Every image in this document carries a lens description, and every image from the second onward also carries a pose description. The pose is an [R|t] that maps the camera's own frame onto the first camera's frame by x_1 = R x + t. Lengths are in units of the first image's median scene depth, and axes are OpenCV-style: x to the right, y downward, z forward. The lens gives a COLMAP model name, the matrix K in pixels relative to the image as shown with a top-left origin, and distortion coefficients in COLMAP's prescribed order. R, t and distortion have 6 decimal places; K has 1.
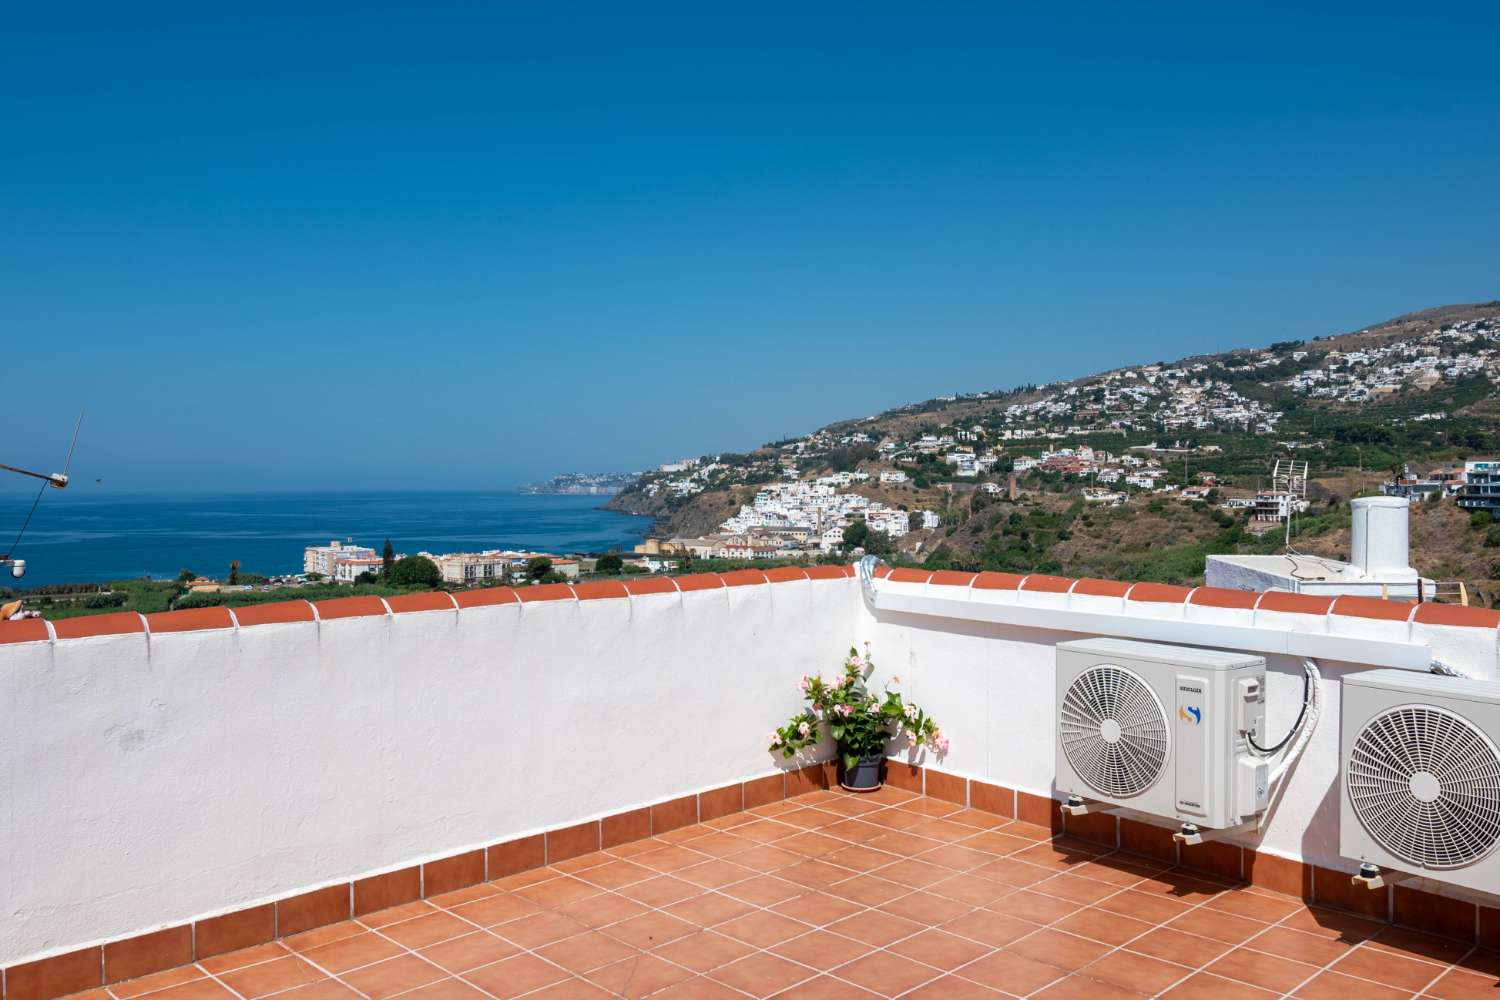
lens RADIAL K [[1246.1, 0, 747.5], [0, 1246.1, 505.1], [0, 0, 1]] dist [0.011428, -0.016941]
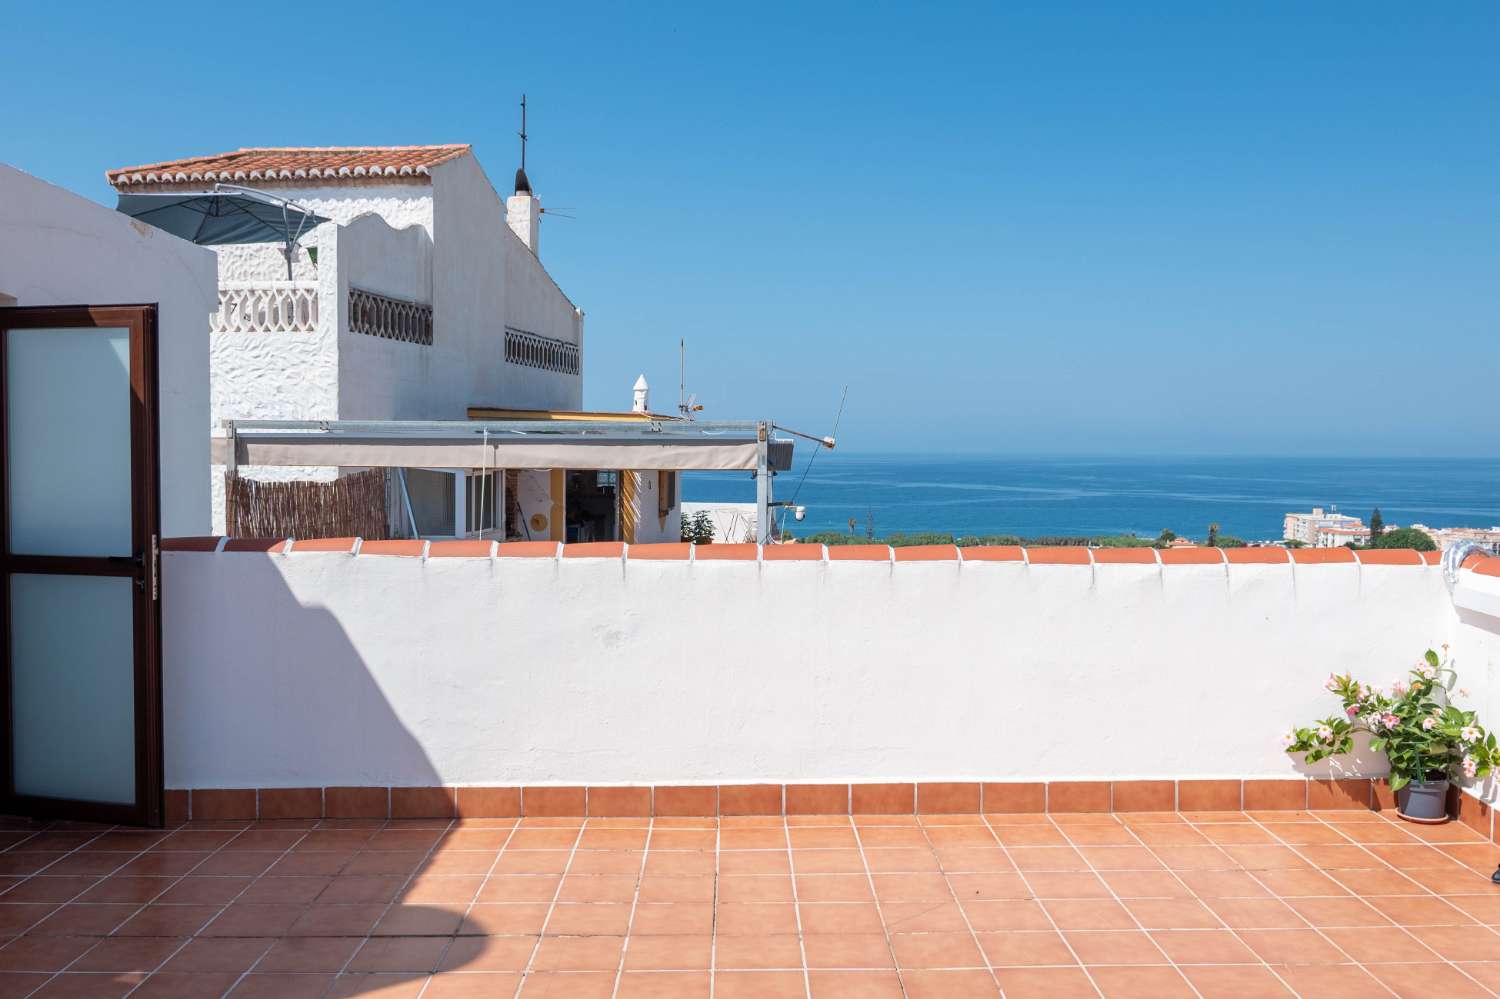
lens RADIAL K [[1246.1, 0, 749.2], [0, 1246.1, 492.9], [0, 0, 1]] dist [0.011428, -0.016941]
pose [[0.730501, 0.034031, -0.682063, 0.336210], [-0.021072, 0.999405, 0.027297, -0.003298], [0.682587, -0.005568, 0.730783, 0.089449]]
